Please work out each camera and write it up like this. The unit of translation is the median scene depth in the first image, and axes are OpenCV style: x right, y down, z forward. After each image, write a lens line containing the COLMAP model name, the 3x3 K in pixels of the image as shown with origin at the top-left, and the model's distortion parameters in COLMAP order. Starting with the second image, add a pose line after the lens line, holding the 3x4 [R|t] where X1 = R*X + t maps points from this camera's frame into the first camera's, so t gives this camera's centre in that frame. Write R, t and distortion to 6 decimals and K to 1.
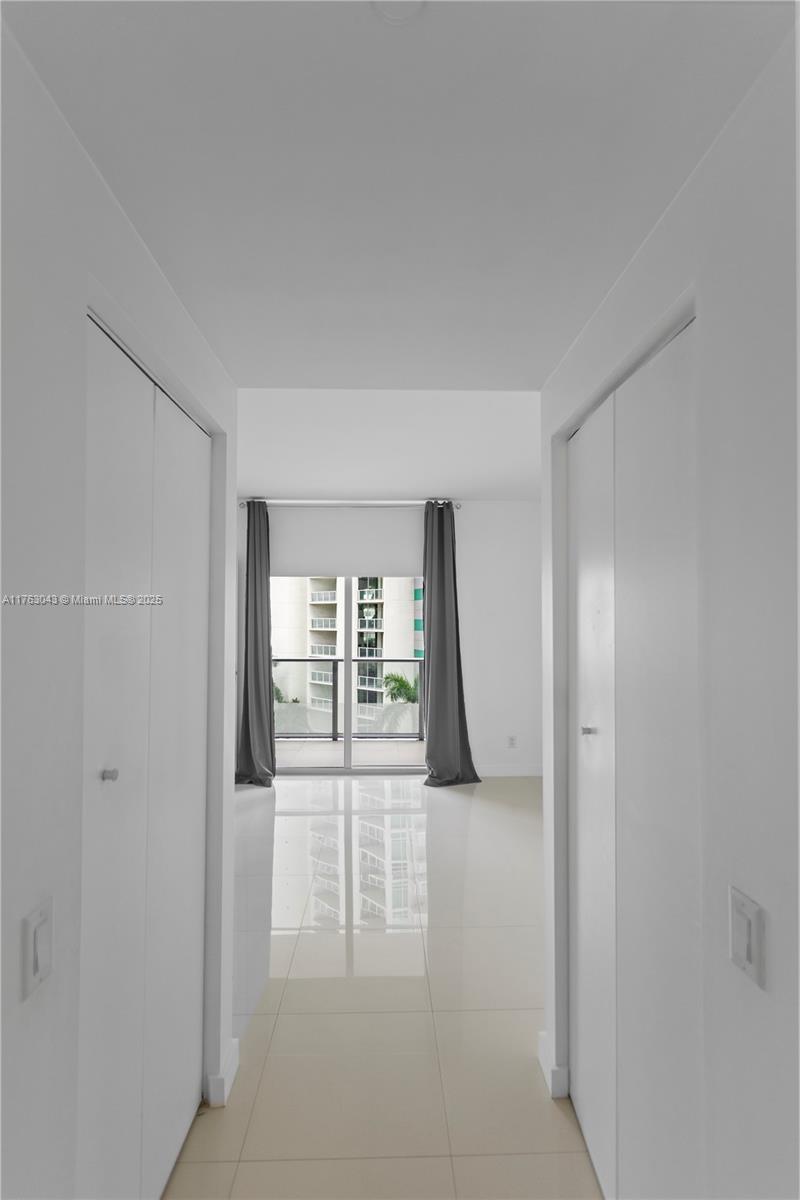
lens RADIAL K [[571.8, 0, 382.9], [0, 571.8, 612.9], [0, 0, 1]] dist [0.004662, 0.000365]
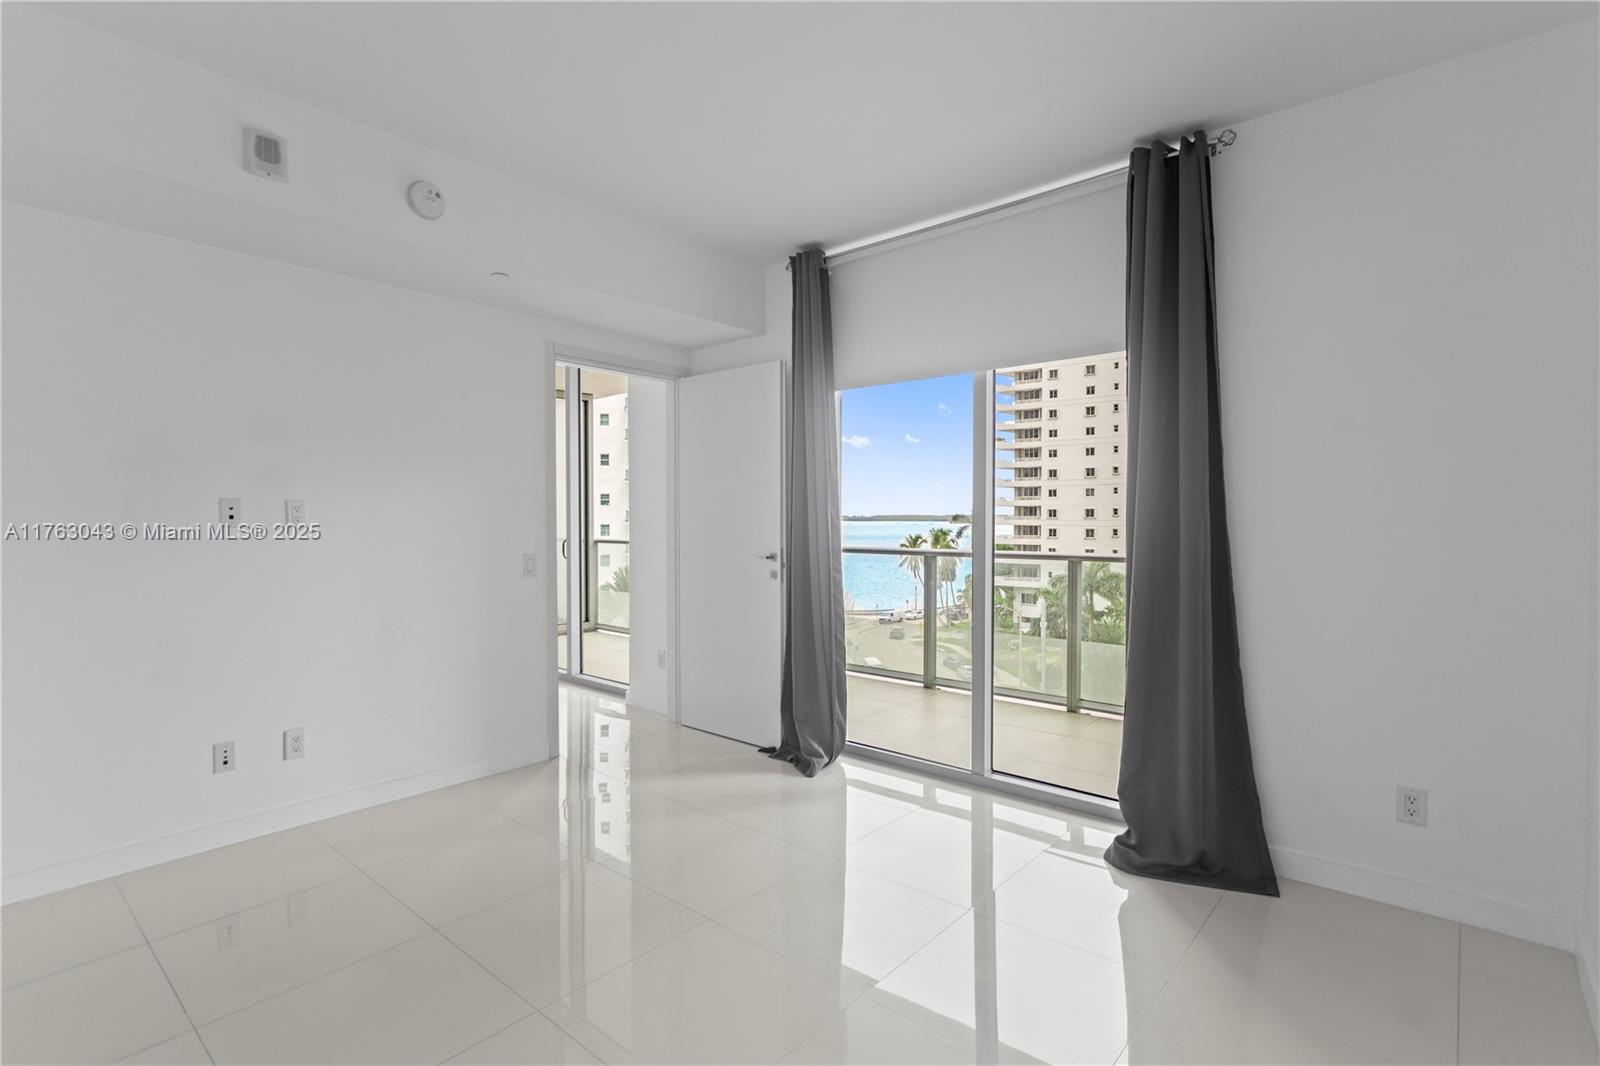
lens RADIAL K [[762.4, 0, 779.8], [0, 762.4, 534.8], [0, 0, 1]] dist [0.004662, 0.000365]
pose [[0.744597, 0.013059, -0.667386, 0.246763], [0.013081, 0.999331, 0.034148, 0.047224], [0.667386, -0.034157, 0.743928, 0.426813]]
